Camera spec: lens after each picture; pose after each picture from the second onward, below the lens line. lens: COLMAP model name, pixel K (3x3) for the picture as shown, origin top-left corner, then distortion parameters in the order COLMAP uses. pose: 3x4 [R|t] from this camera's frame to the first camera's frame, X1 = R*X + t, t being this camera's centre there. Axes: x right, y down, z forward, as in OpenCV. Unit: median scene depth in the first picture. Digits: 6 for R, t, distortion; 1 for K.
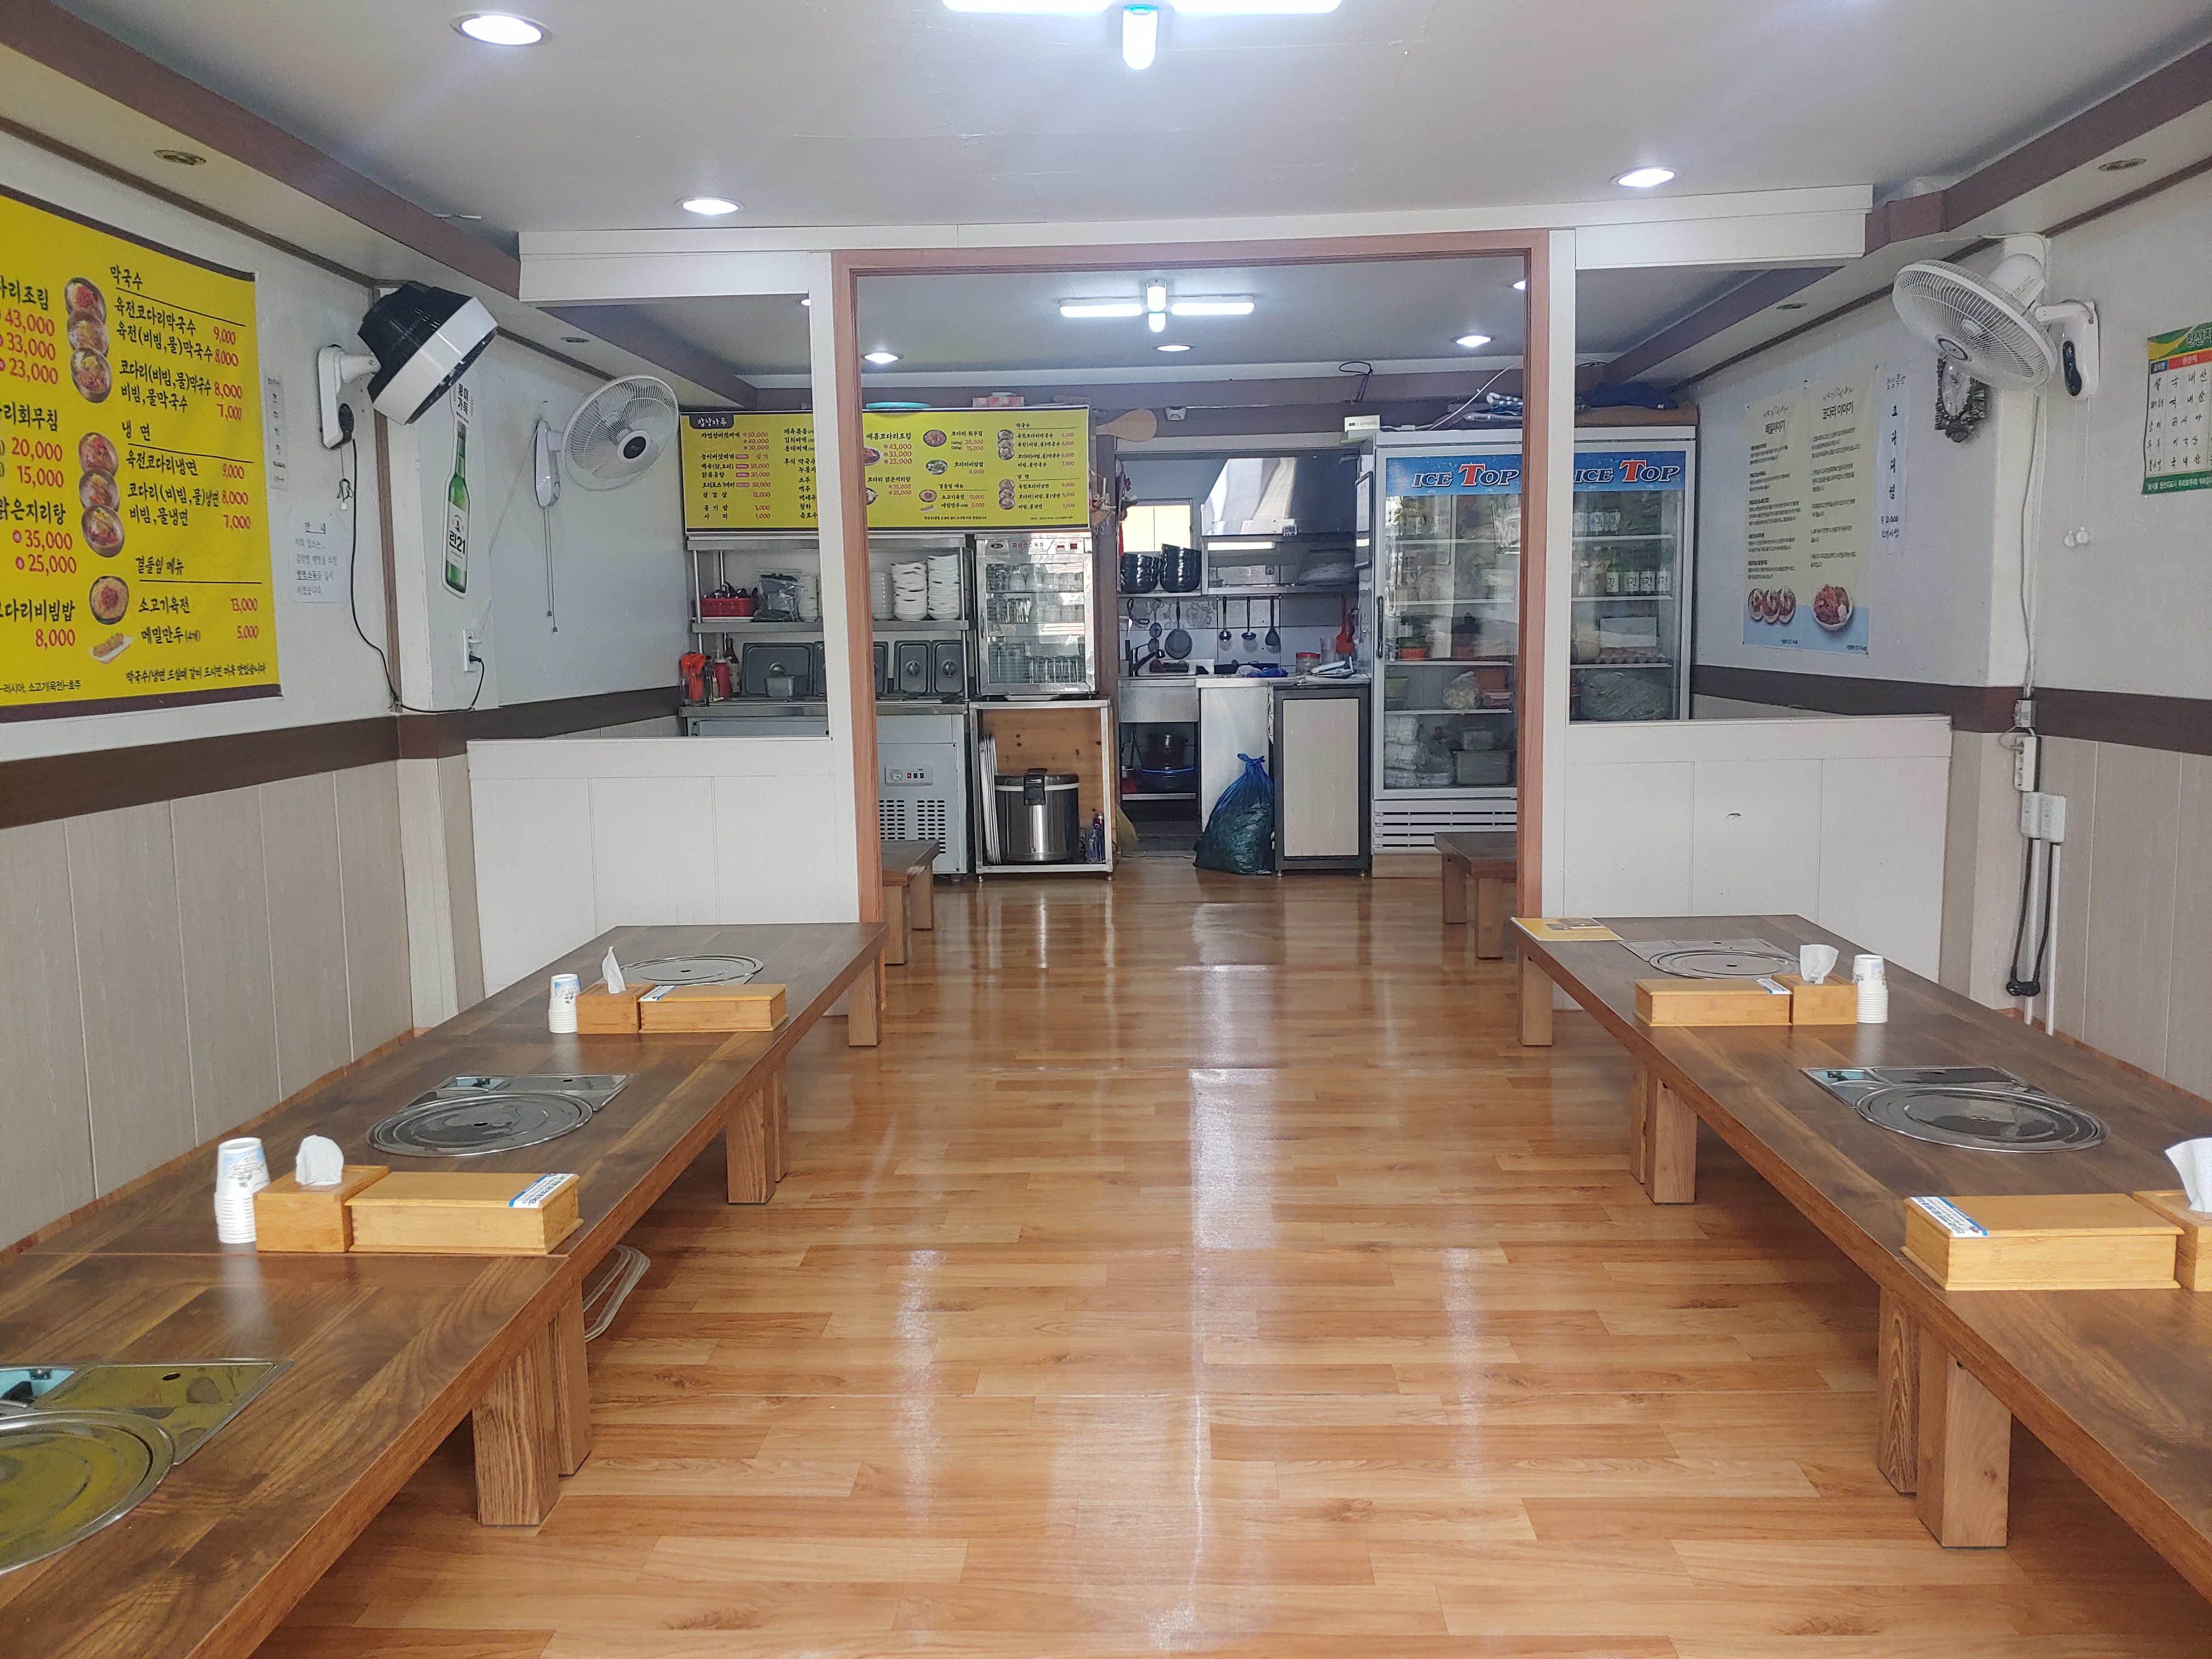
lens RADIAL K [[1698.5, 0, 1104.8], [0, 1698.5, 800.3], [0, 0, 1]] dist [0.007158, 0.017545]
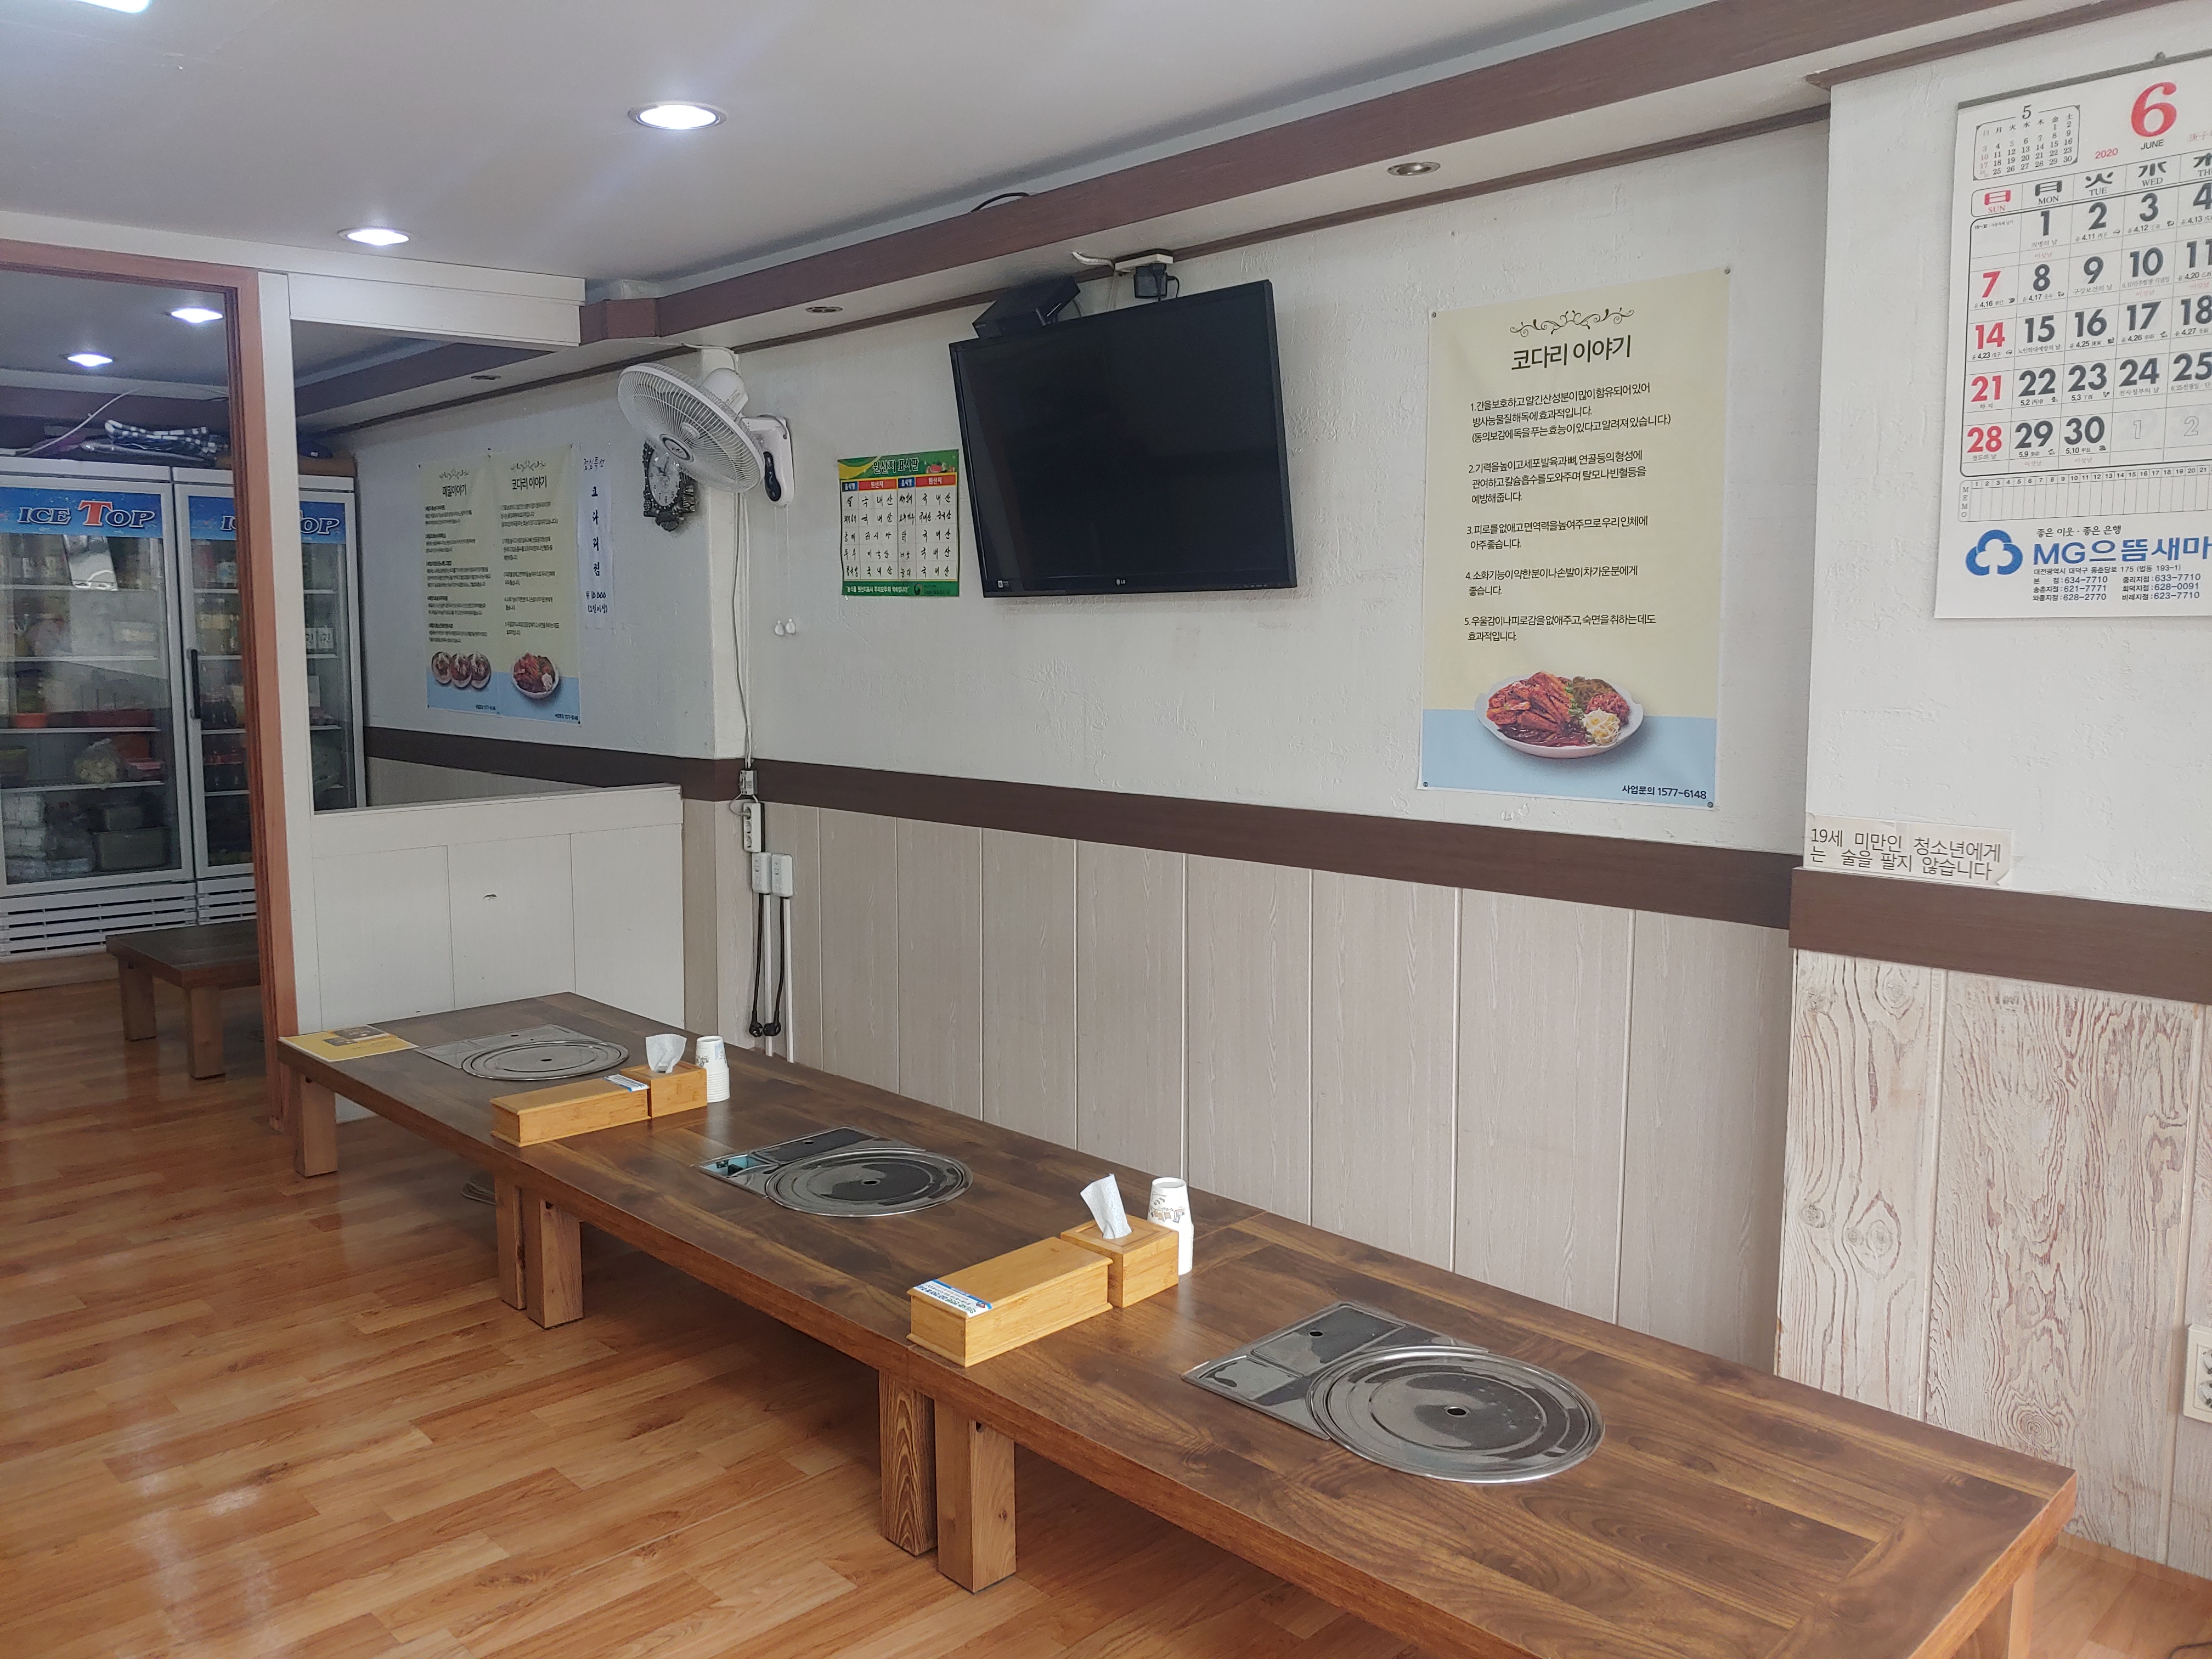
lens RADIAL K [[1693.9, 0, 1106.0], [0, 1693.9, 829.5], [0, 0, 1]] dist [0.018189, -0.114372]
pose [[0.690143, -0.069822, 0.720297, -0.126505], [0.068017, 0.997187, 0.031492, -0.053156], [-0.720470, 0.027259, 0.692951, 0.097487]]
